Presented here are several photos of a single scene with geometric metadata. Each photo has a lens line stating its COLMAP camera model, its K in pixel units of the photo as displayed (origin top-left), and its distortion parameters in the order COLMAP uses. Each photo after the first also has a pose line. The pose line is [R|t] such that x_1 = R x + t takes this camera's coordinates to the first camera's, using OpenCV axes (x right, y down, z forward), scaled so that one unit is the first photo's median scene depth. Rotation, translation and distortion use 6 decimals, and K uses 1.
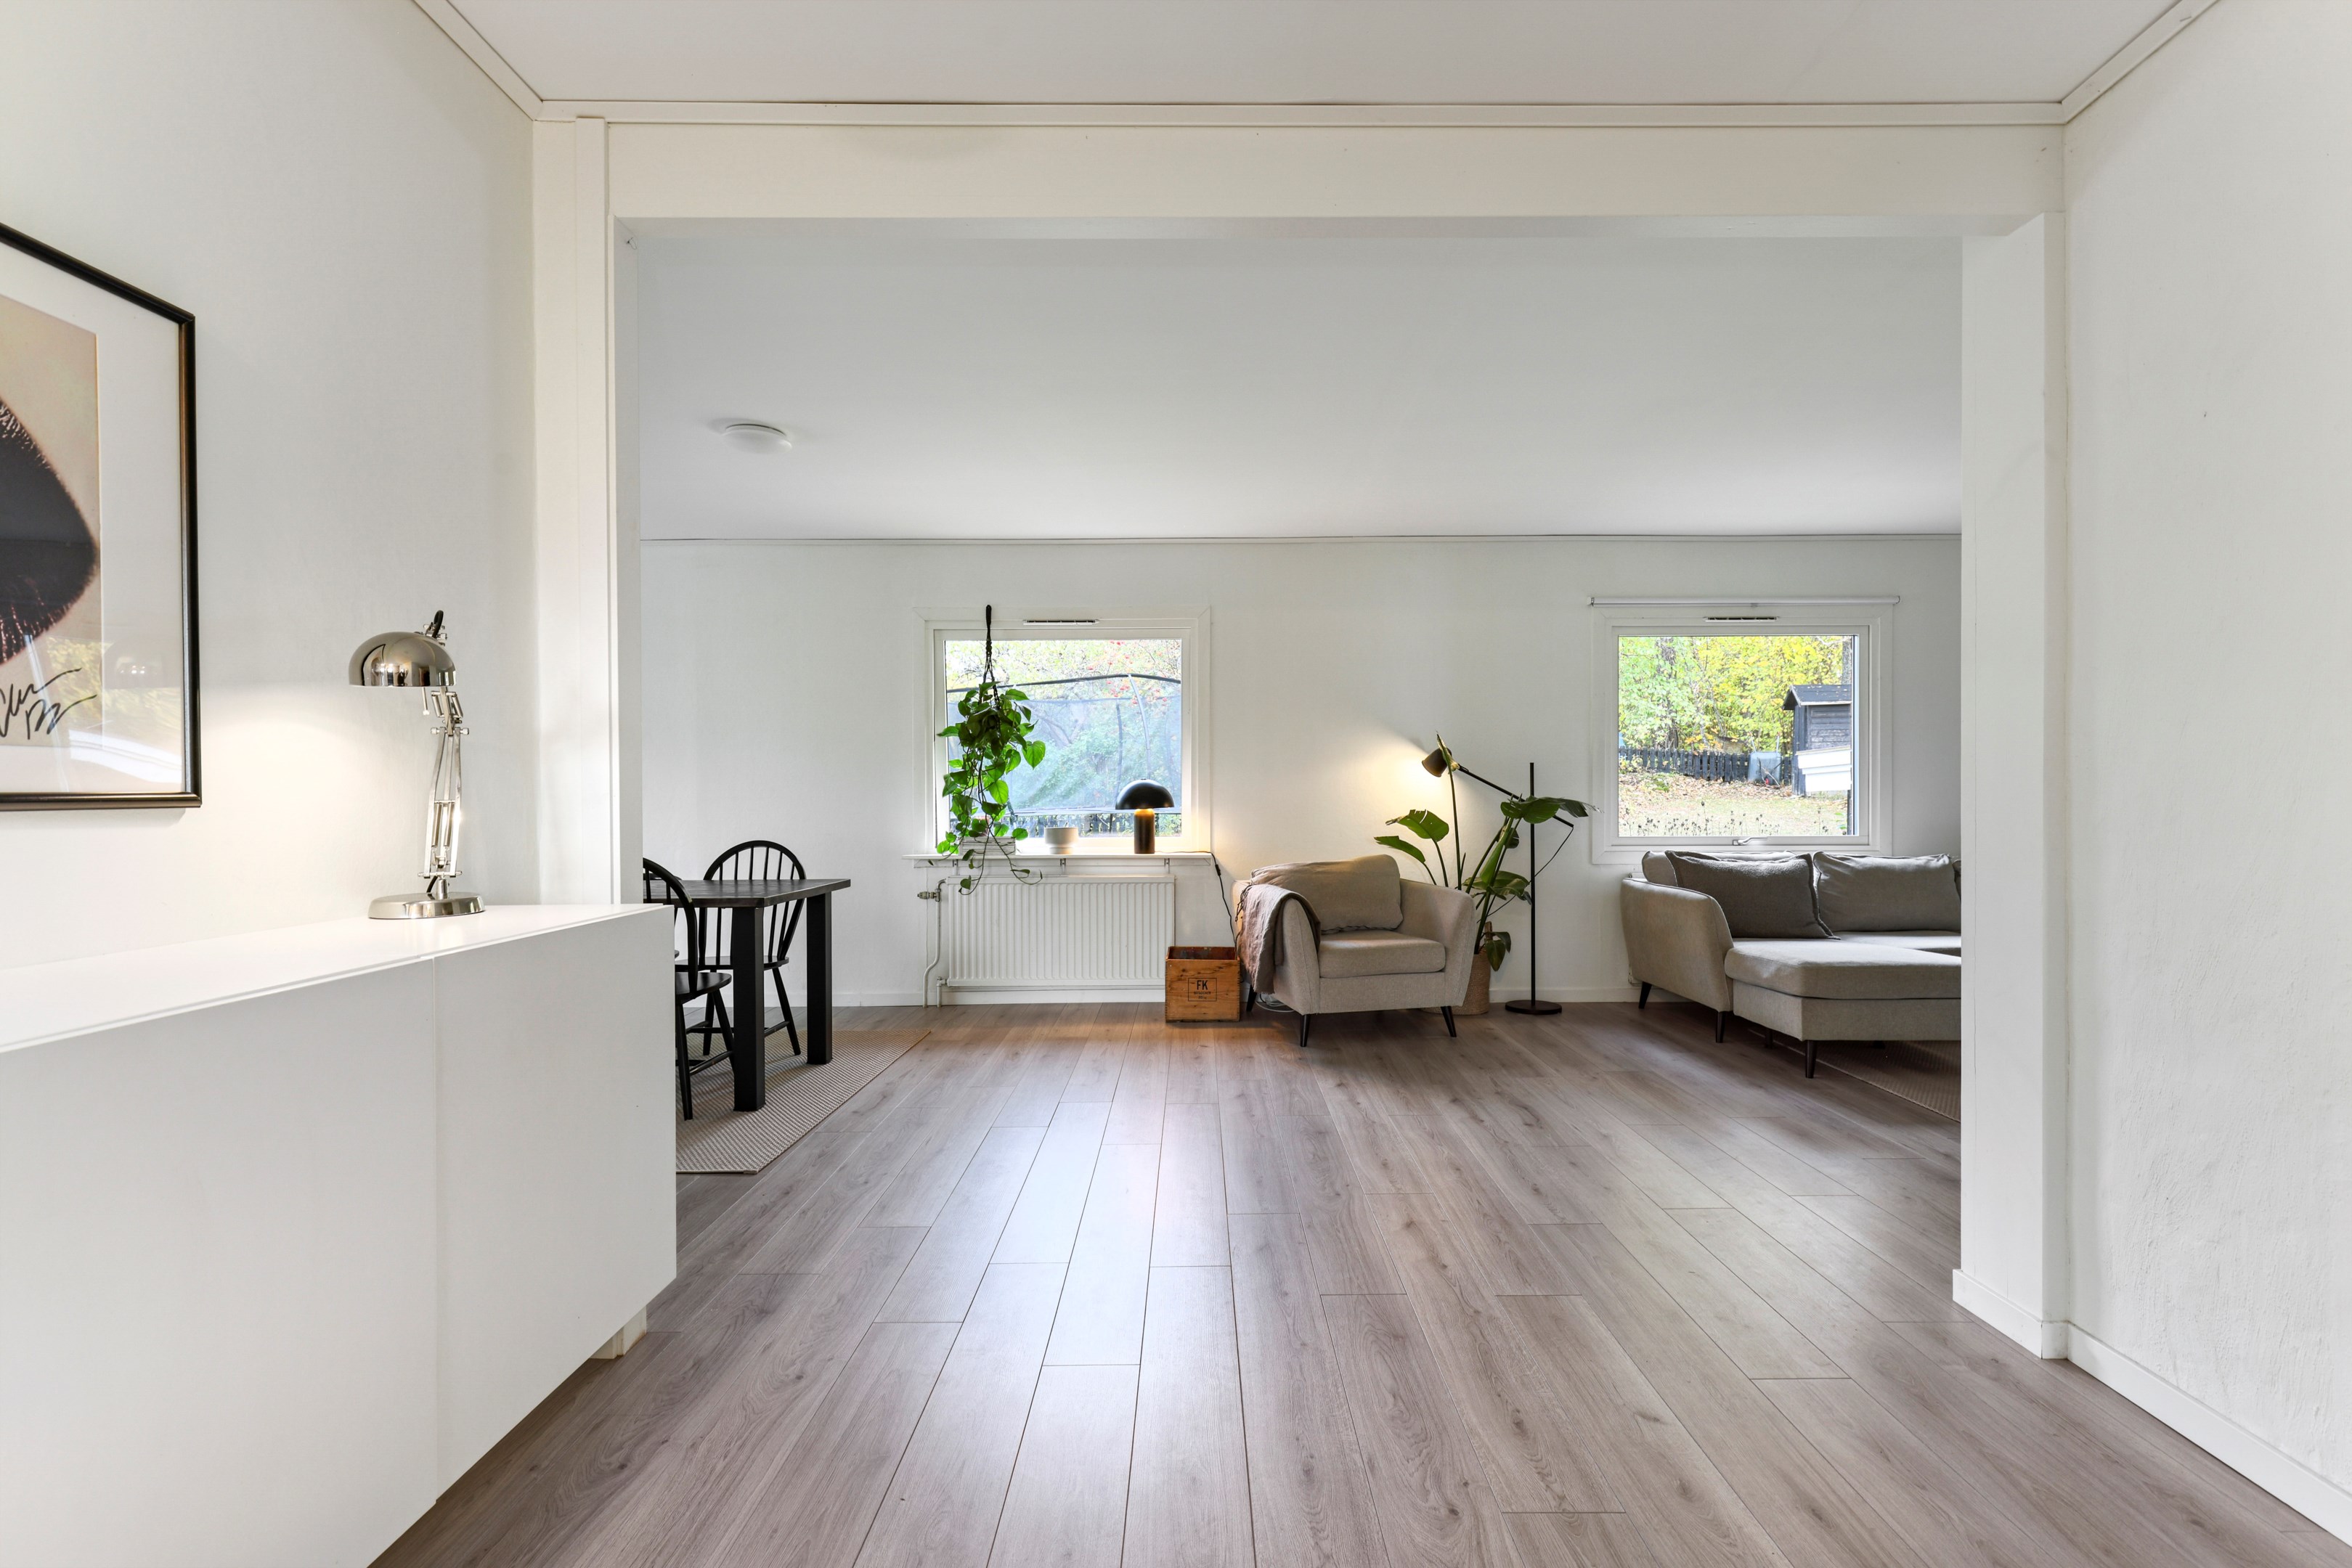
lens RADIAL K [[1146.3, 0, 1176.0], [0, 1146.3, 784.0], [0, 0, 1]] dist [-0.000072, -0.000070]
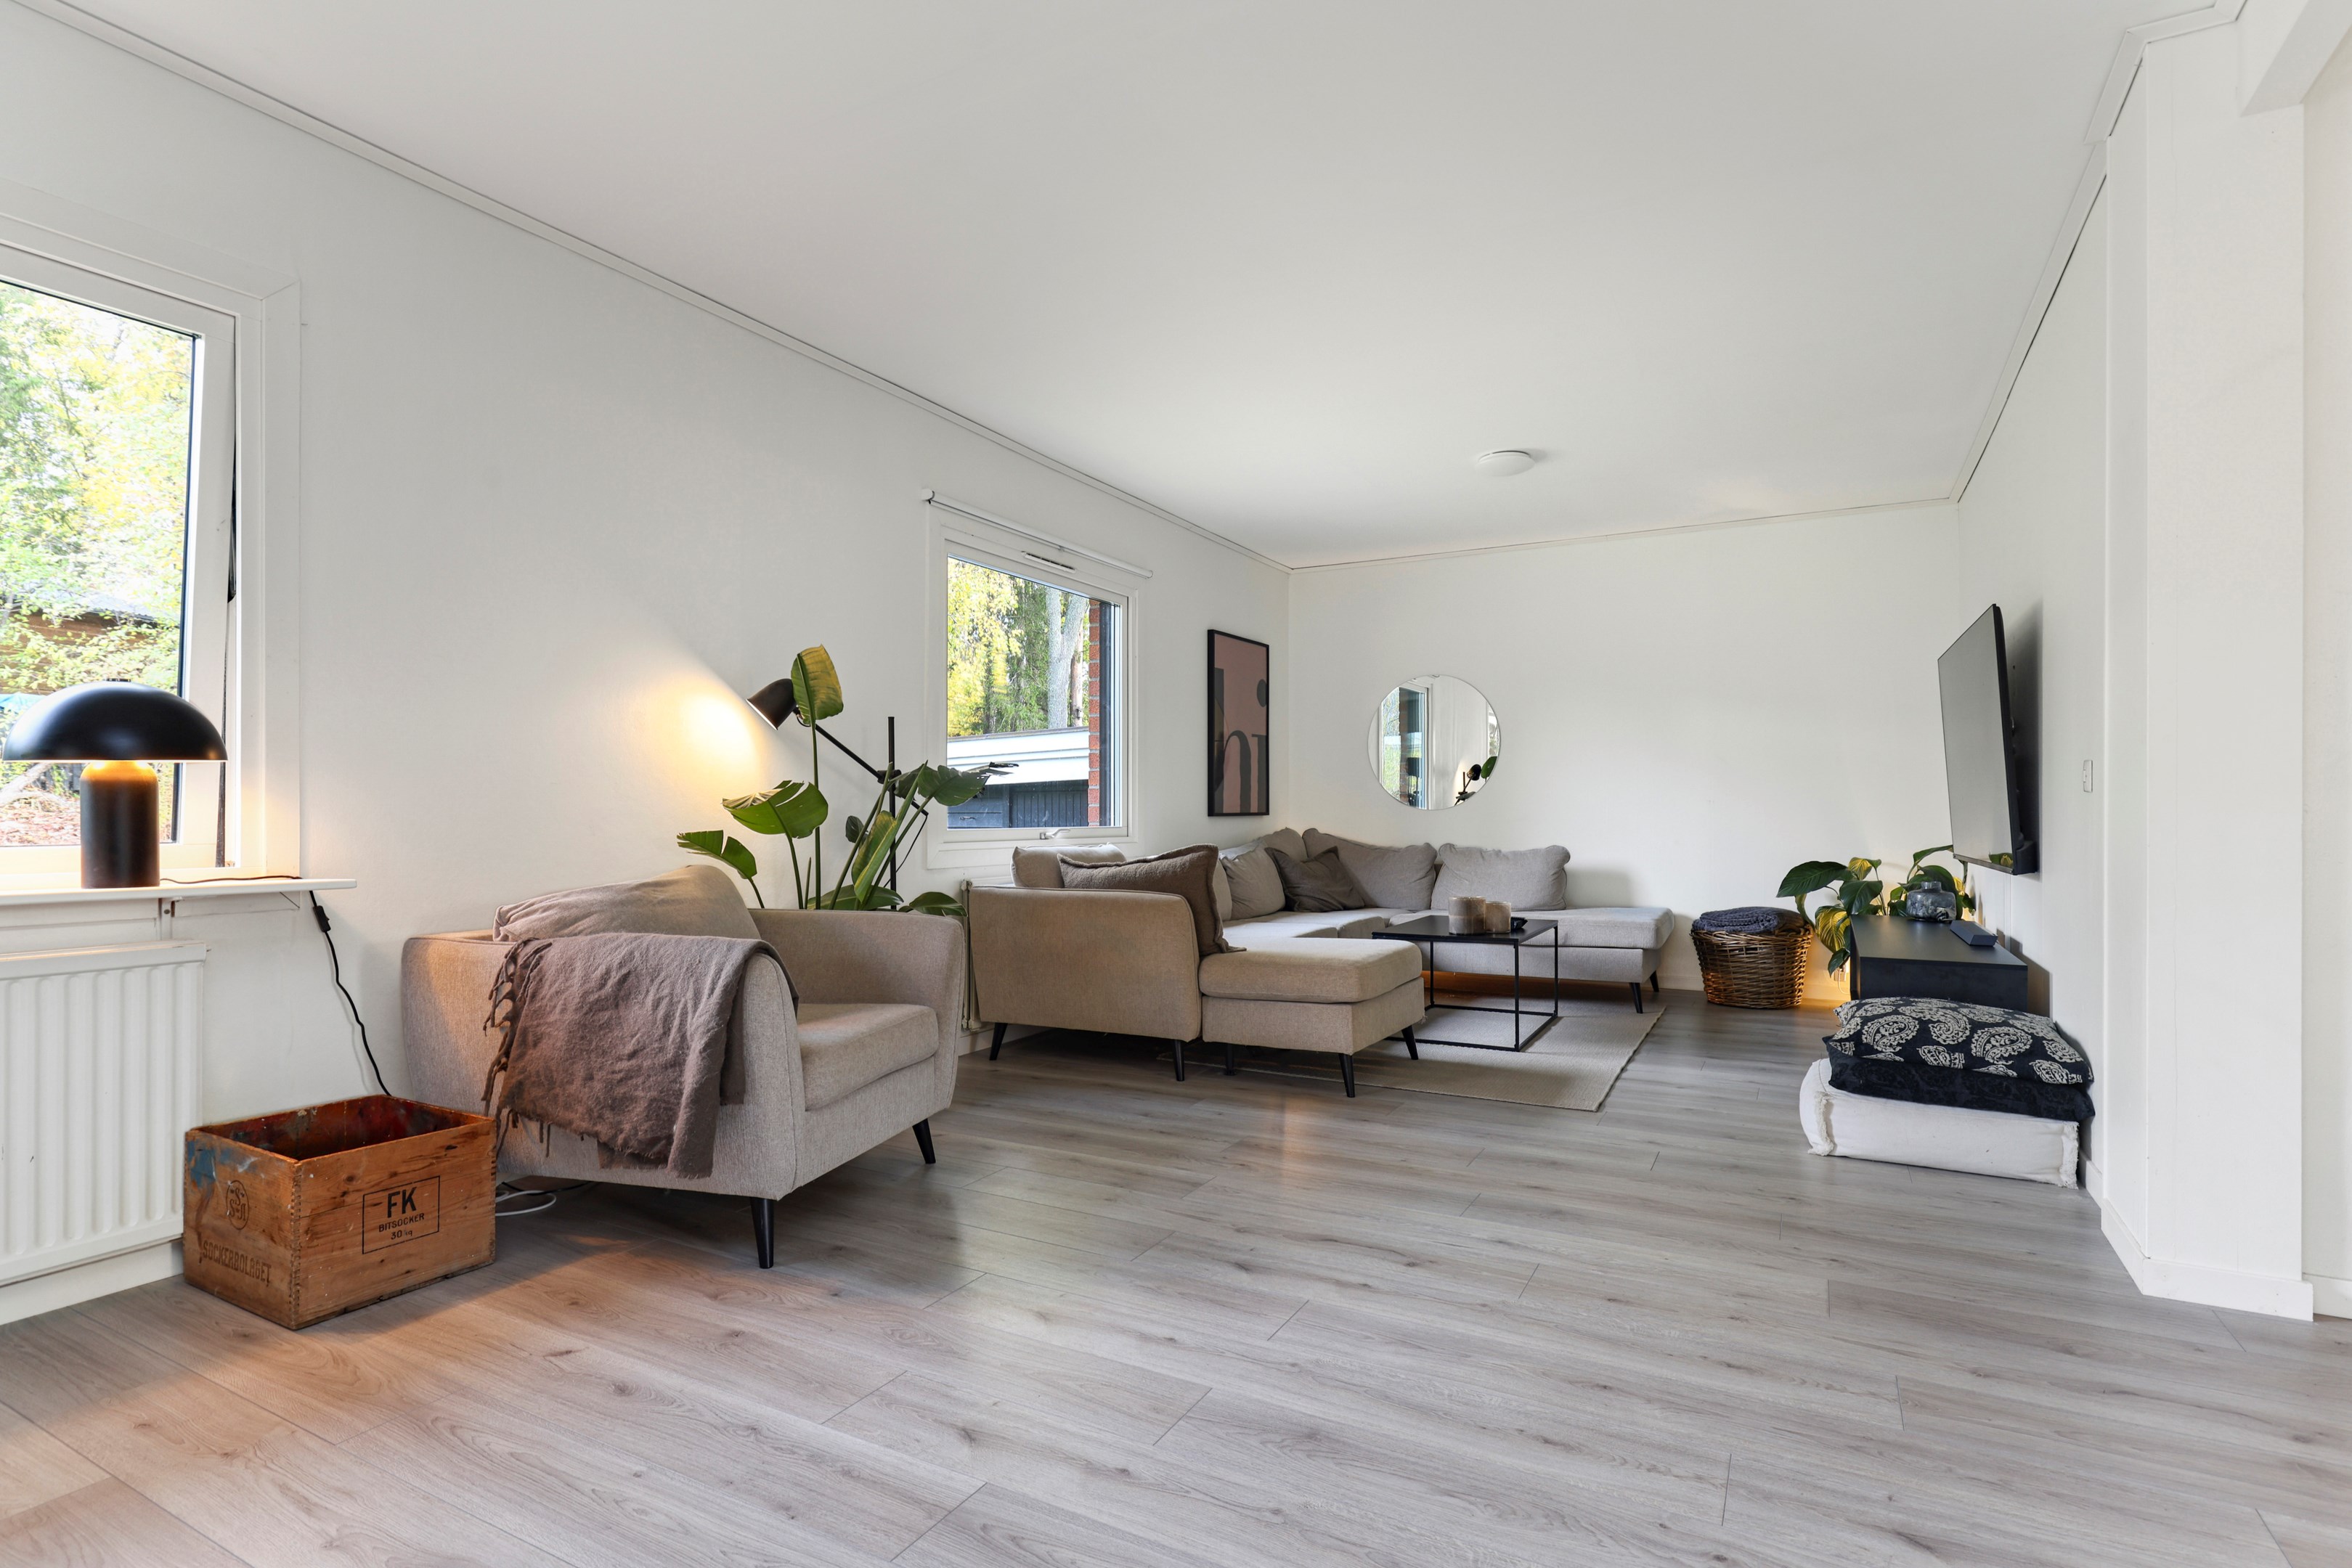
lens RADIAL K [[1145.2, 0, 1176.2], [0, 1145.2, 823.1], [0, 0, 1]] dist [0.005936, 0.000722]
pose [[0.455287, -0.000806, 0.890344, -0.235917], [-0.006881, 0.999967, 0.004424, 0.044180], [-0.890318, -0.008141, 0.455266, 0.648957]]
